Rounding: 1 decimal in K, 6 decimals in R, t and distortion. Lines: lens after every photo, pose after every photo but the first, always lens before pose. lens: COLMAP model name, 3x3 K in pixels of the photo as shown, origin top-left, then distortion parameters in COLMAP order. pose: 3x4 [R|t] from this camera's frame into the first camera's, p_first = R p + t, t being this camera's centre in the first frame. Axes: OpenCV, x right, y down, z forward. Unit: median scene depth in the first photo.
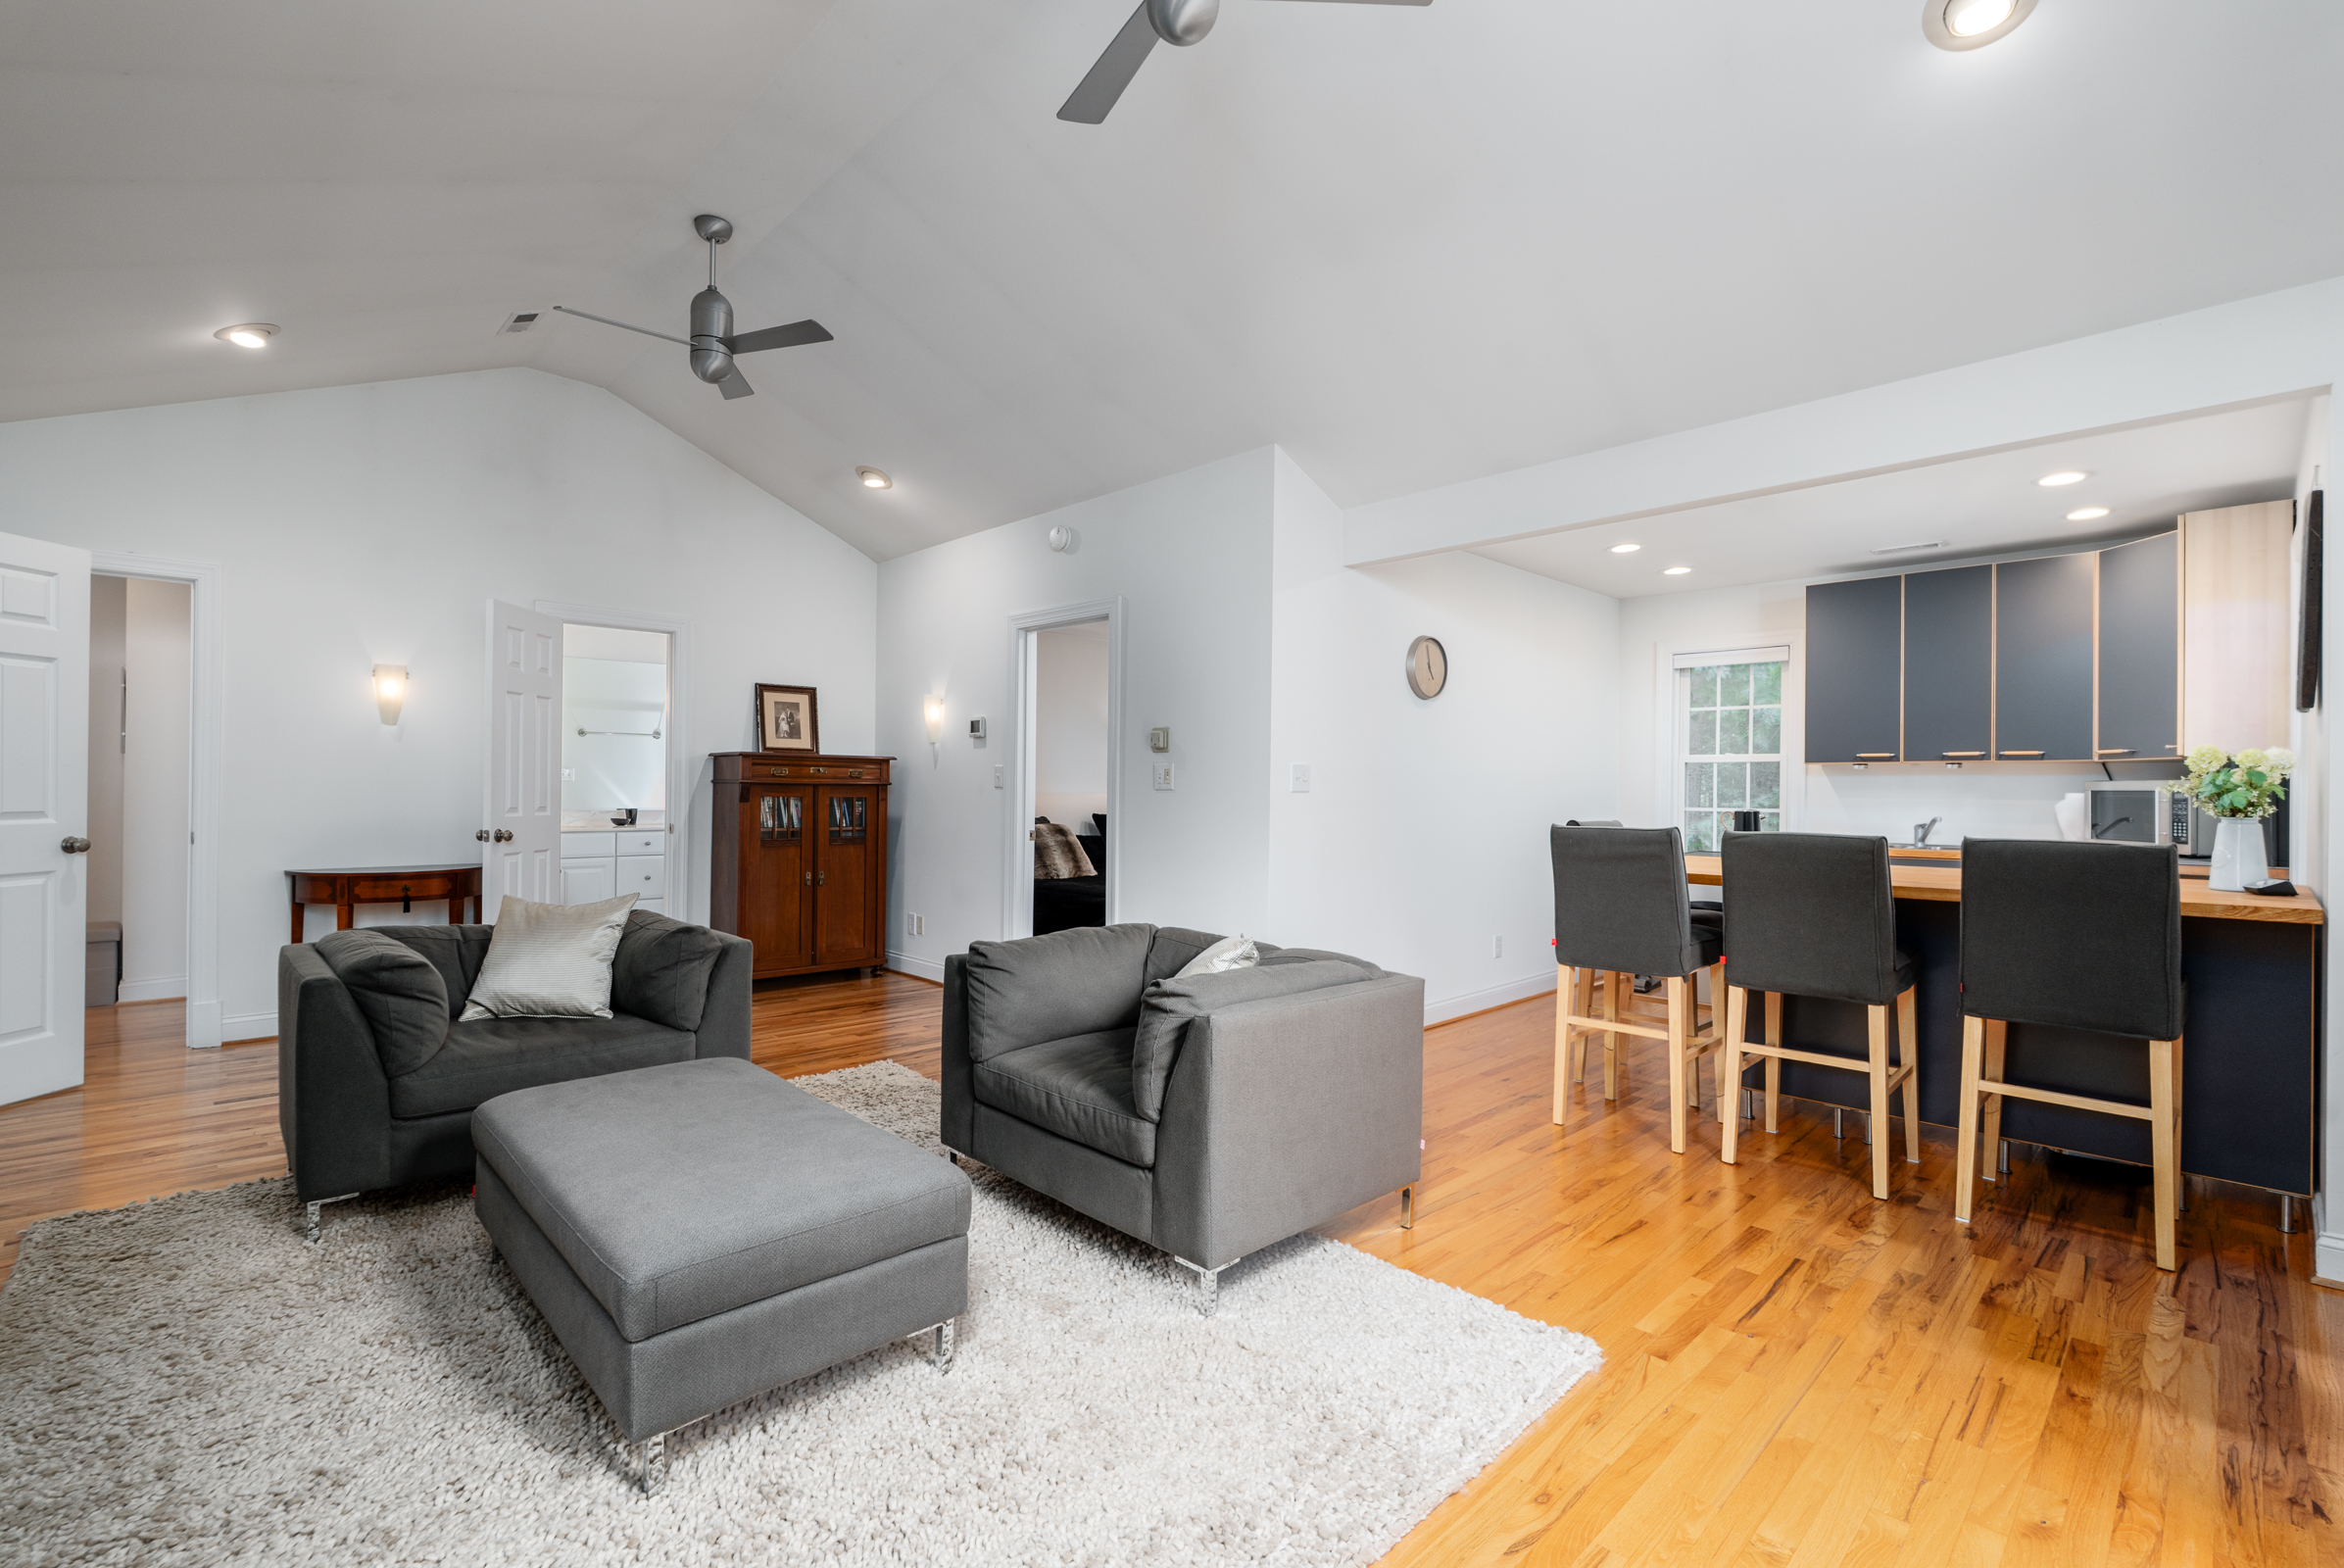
lens RADIAL K [[1071.6, 0, 1179.2], [0, 1071.6, 785.9], [0, 0, 1]] dist [-0.004118, 0.000288]
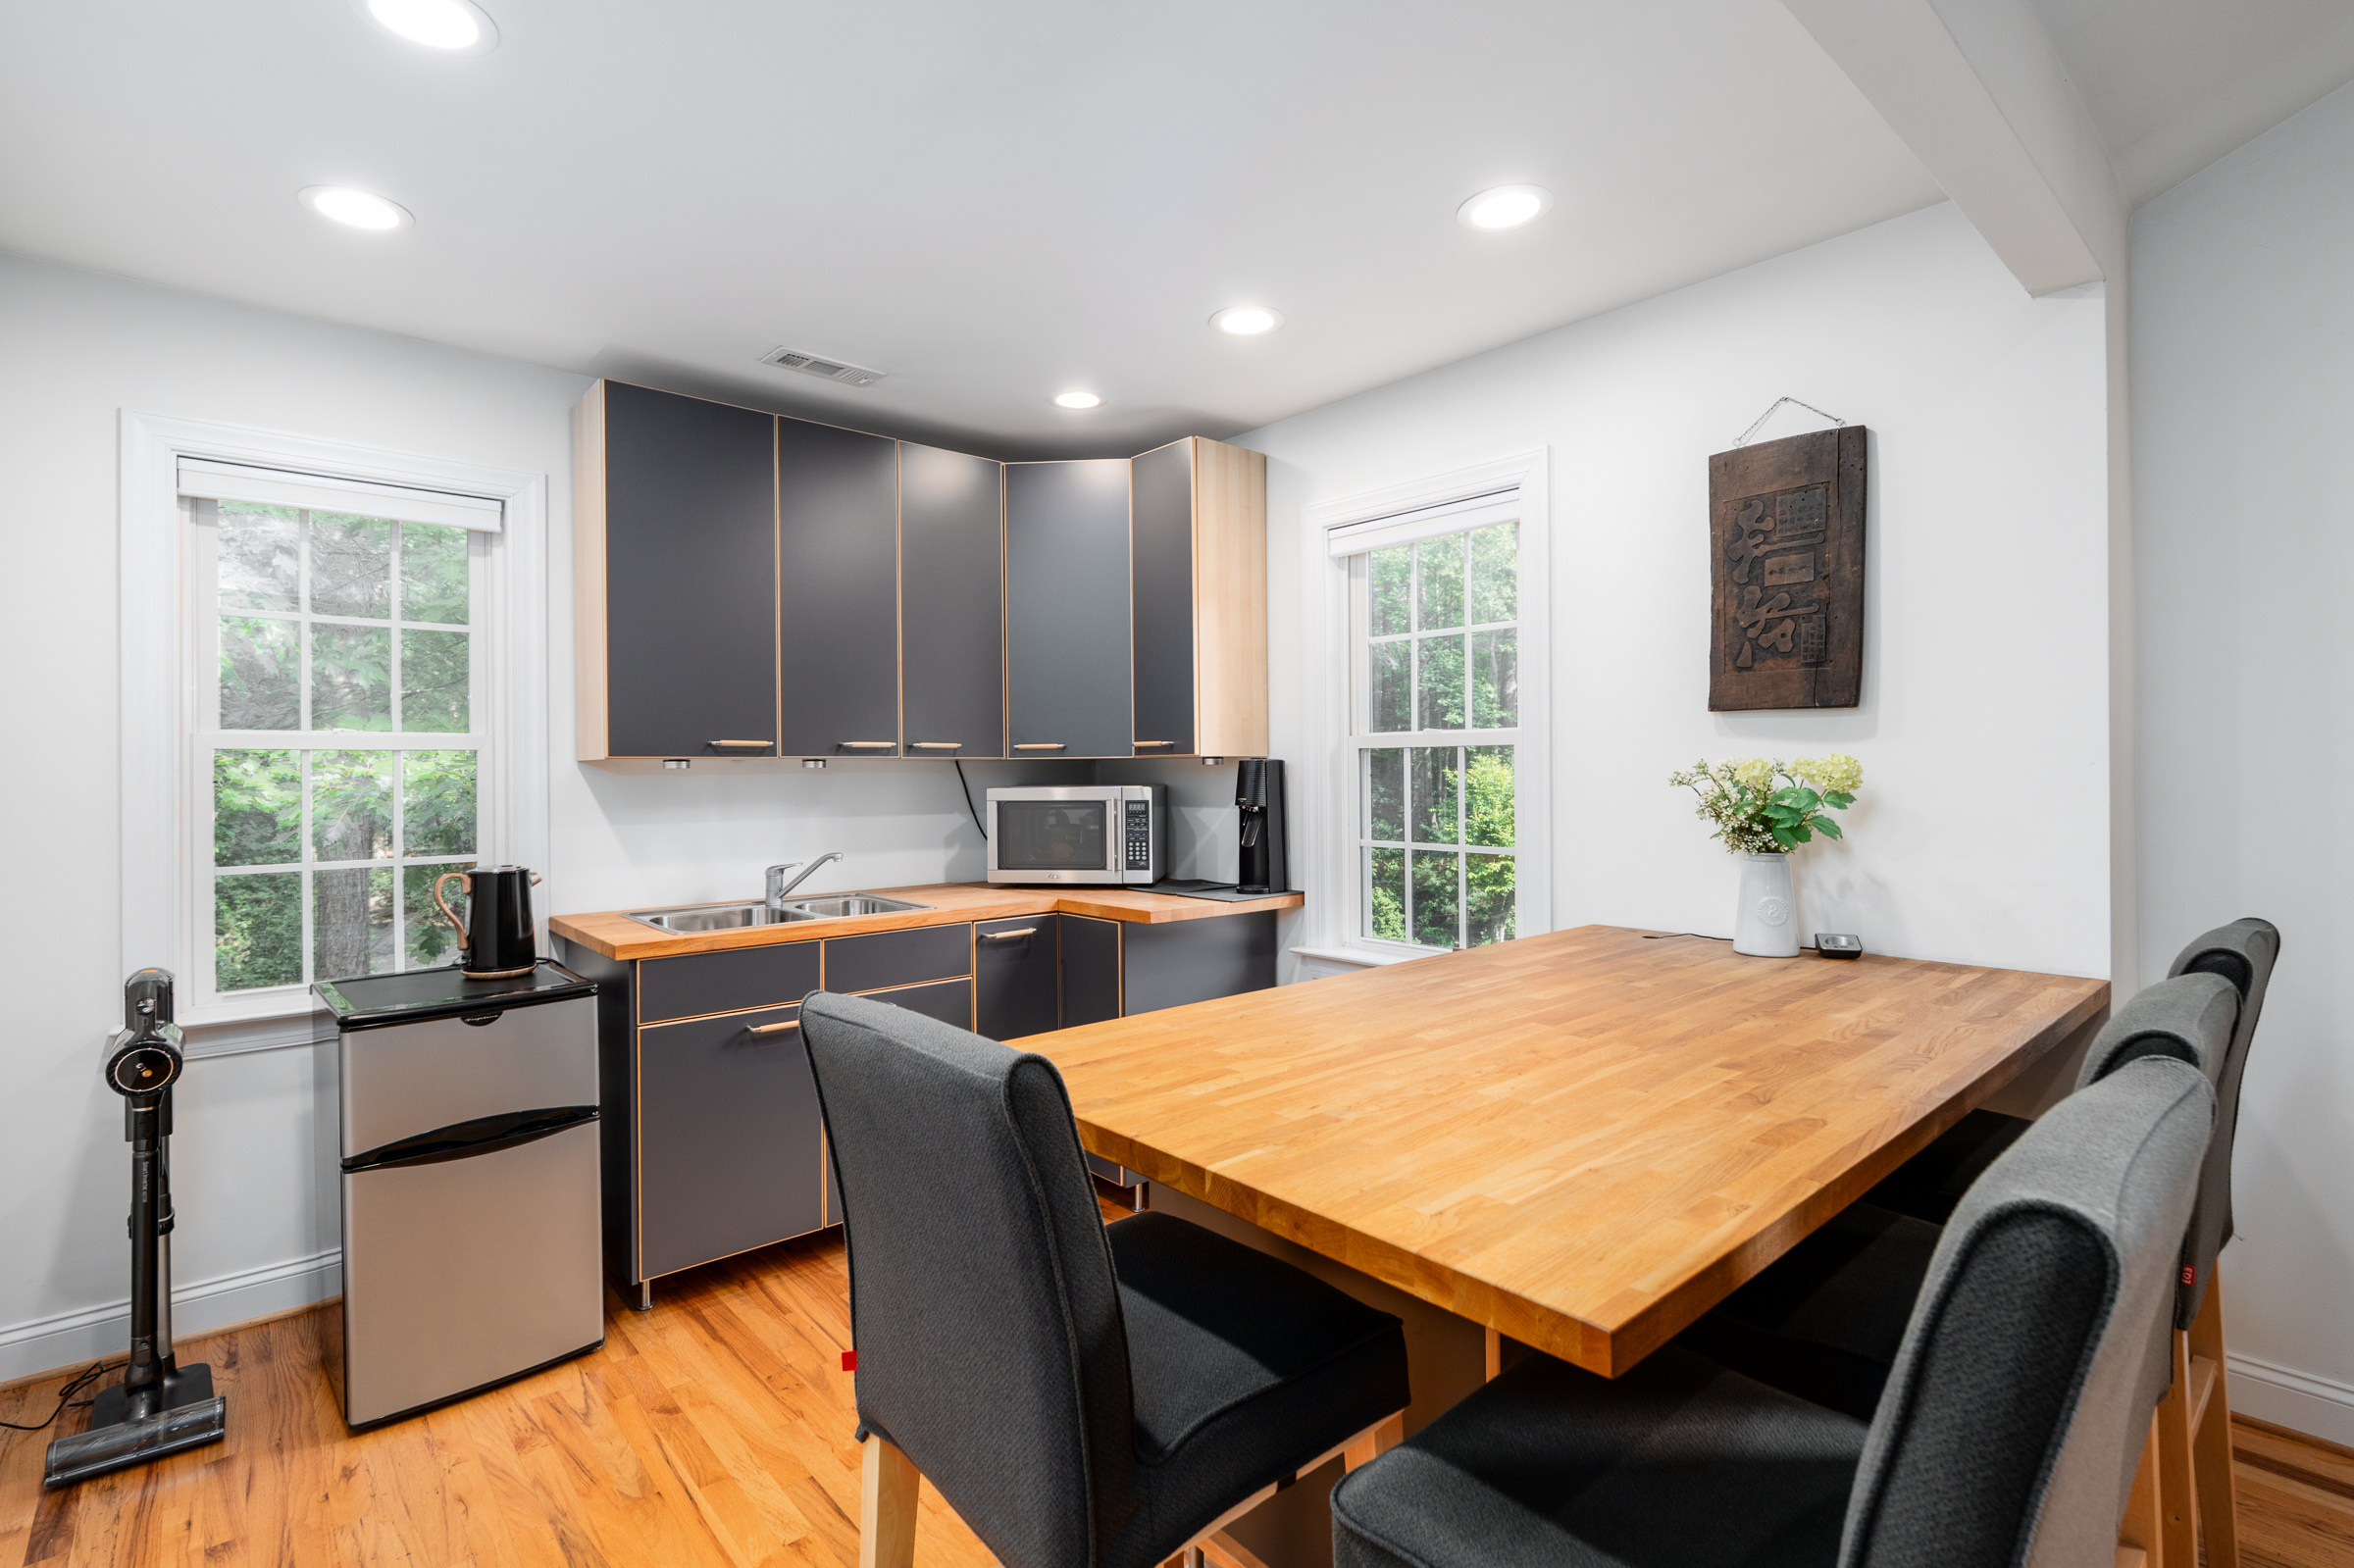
lens RADIAL K [[1076.0, 0, 1189.0], [0, 1076.0, 775.5], [0, 0, 1]] dist [-0.004118, 0.000288]
pose [[0.013364, -0.007427, 0.999883, 0.147640], [0.005985, 0.999955, 0.007347, -0.017161], [-0.999893, 0.005886, 0.013408, 0.860777]]
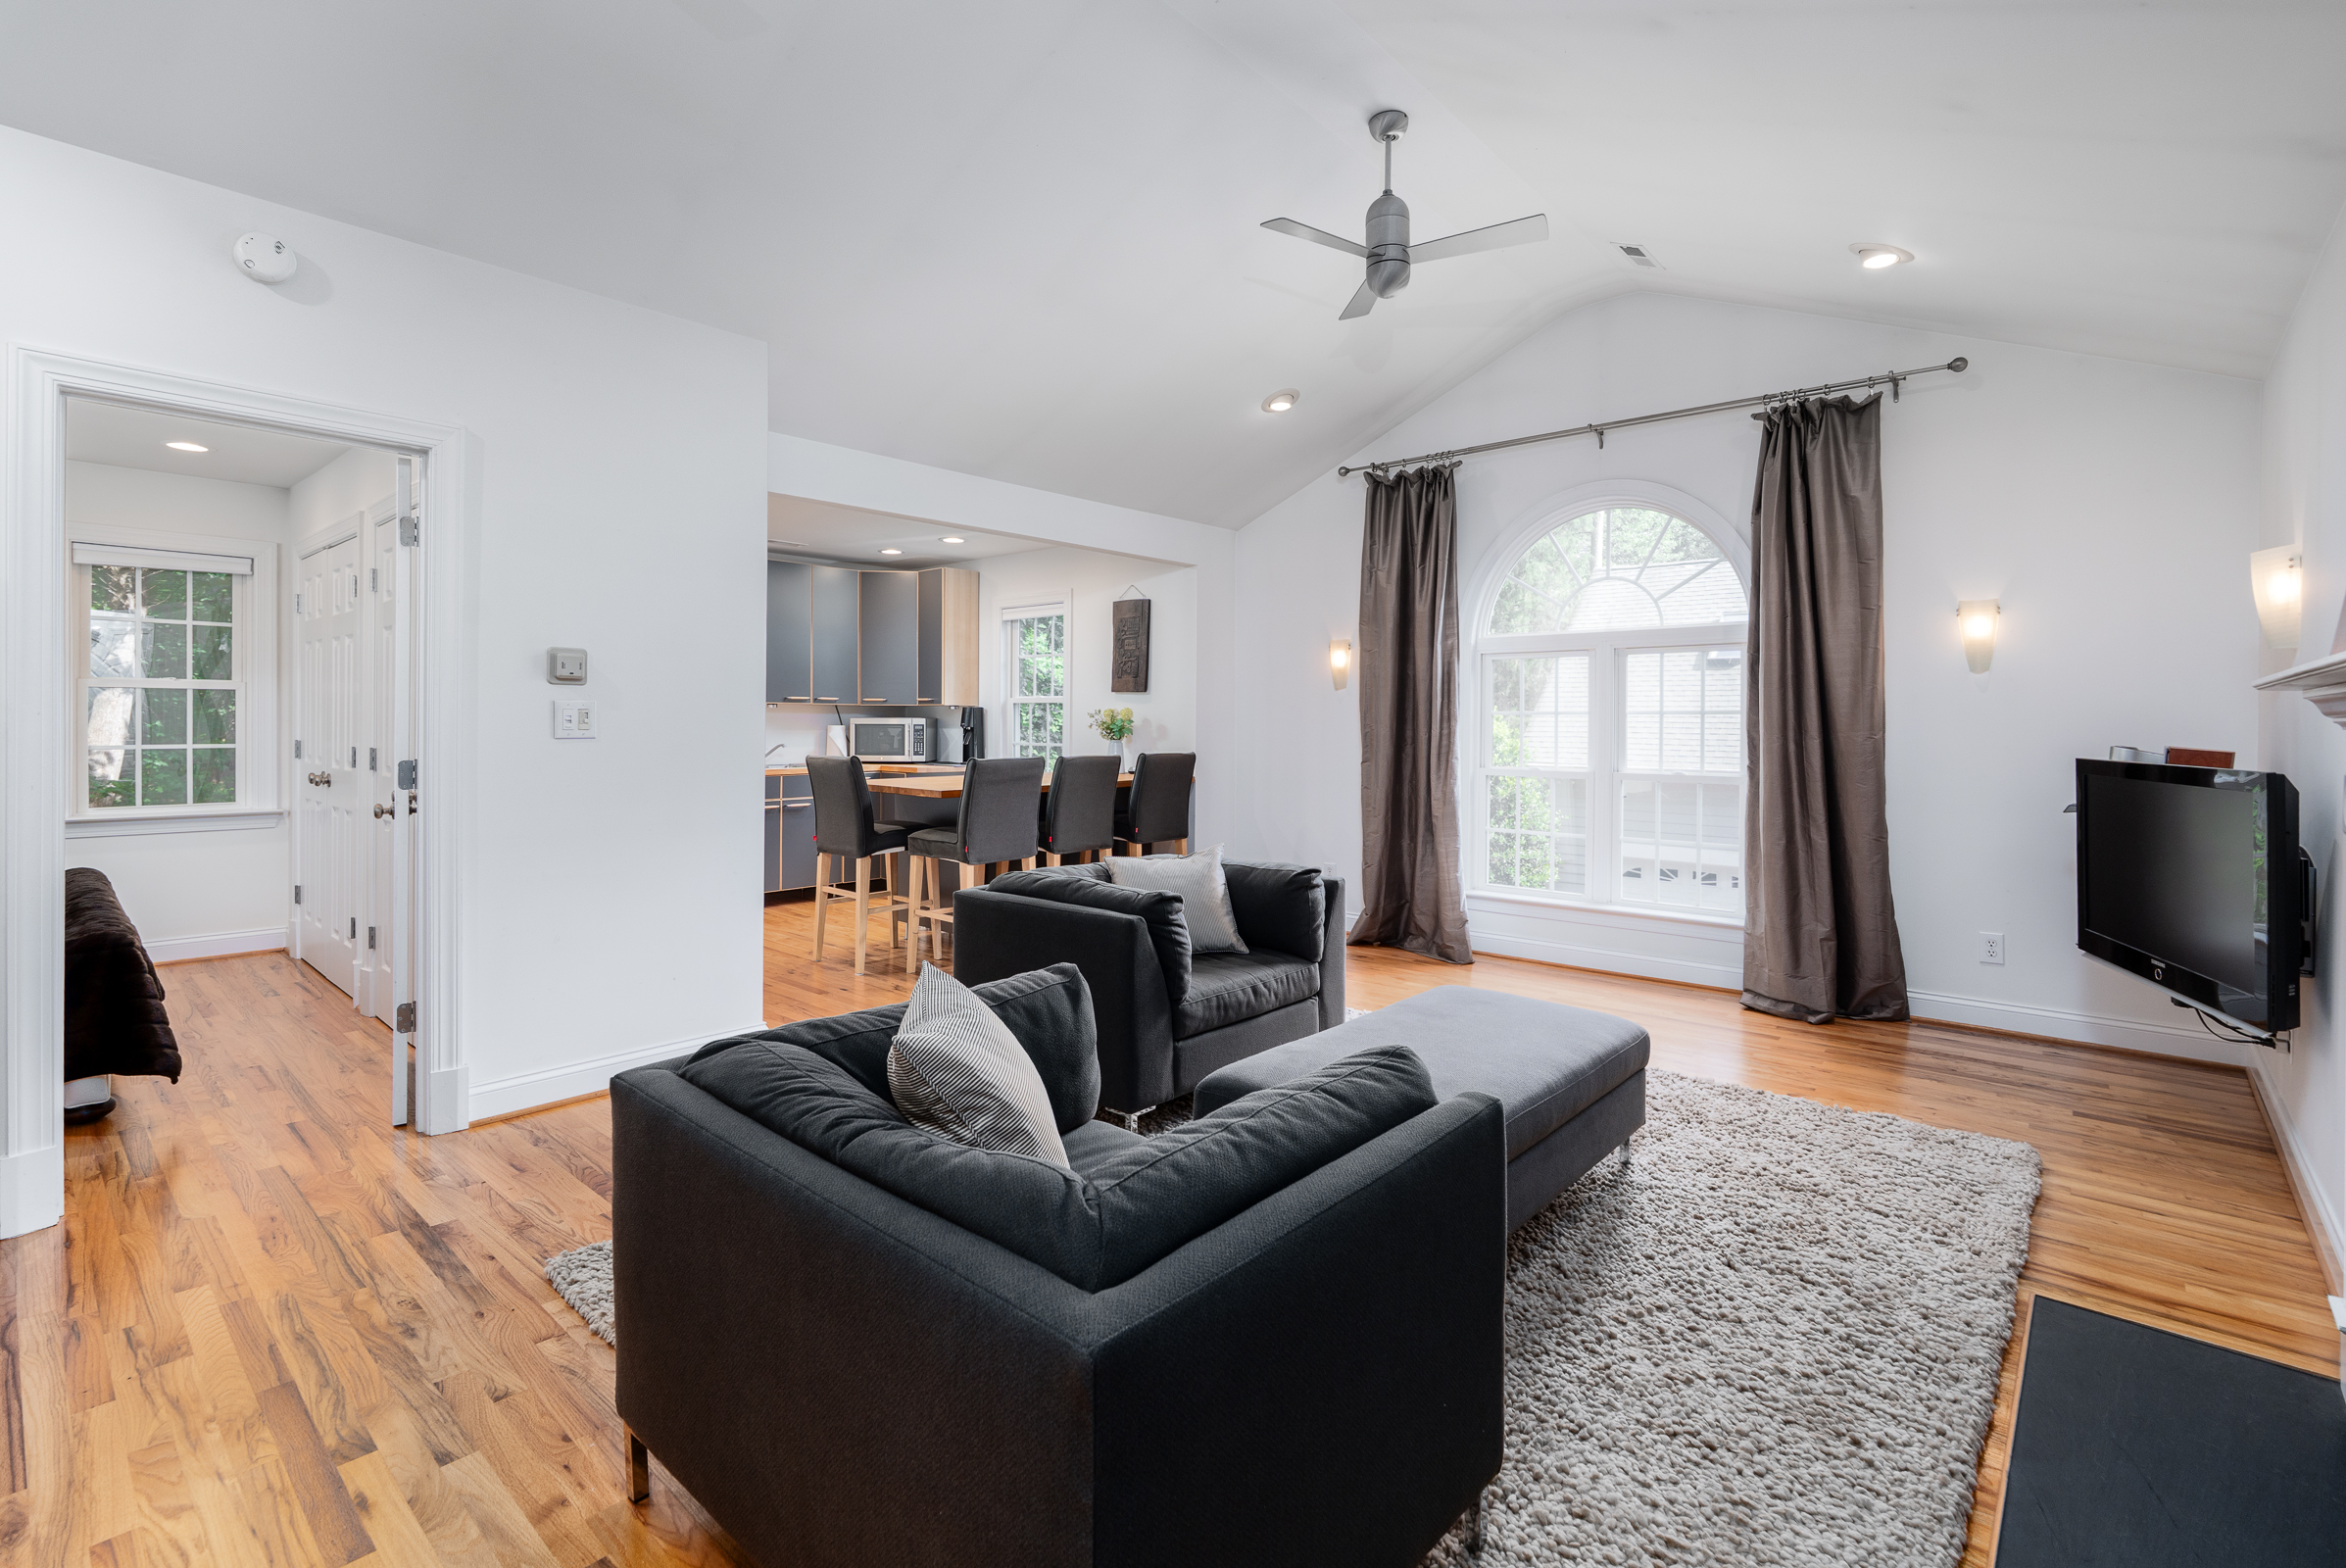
lens RADIAL K [[1072.5, 0, 1185.1], [0, 1072.5, 709.4], [0, 0, 1]] dist [-0.004118, 0.000288]
pose [[-0.096365, 0.003030, 0.995341, -0.747125], [-0.004470, 0.999984, -0.003477, -0.014150], [-0.995336, -0.004784, -0.096350, 0.668532]]
